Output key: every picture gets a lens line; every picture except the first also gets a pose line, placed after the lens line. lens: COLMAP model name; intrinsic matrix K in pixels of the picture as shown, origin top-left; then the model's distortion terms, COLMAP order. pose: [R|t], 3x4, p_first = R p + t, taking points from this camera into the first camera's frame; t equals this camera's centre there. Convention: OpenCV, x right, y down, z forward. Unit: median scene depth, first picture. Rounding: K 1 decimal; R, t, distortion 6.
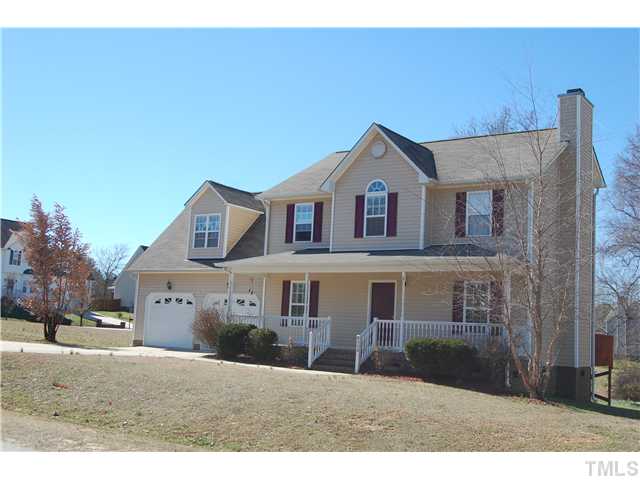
lens RADIAL K [[733.5, 0, 329.5], [0, 733.5, 231.6], [0, 0, 1]] dist [-0.071033, -0.006402]
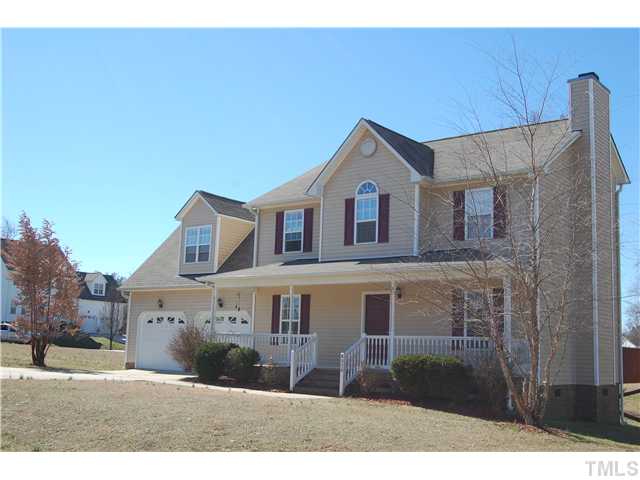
lens RADIAL K [[733.5, 0, 329.5], [0, 733.5, 231.6], [0, 0, 1]] dist [-0.071033, -0.006402]
pose [[0.997768, -0.027365, -0.060912, 0.070910], [0.025754, 0.999301, -0.027082, 0.015291], [0.061610, 0.025453, 0.997776, 0.093976]]
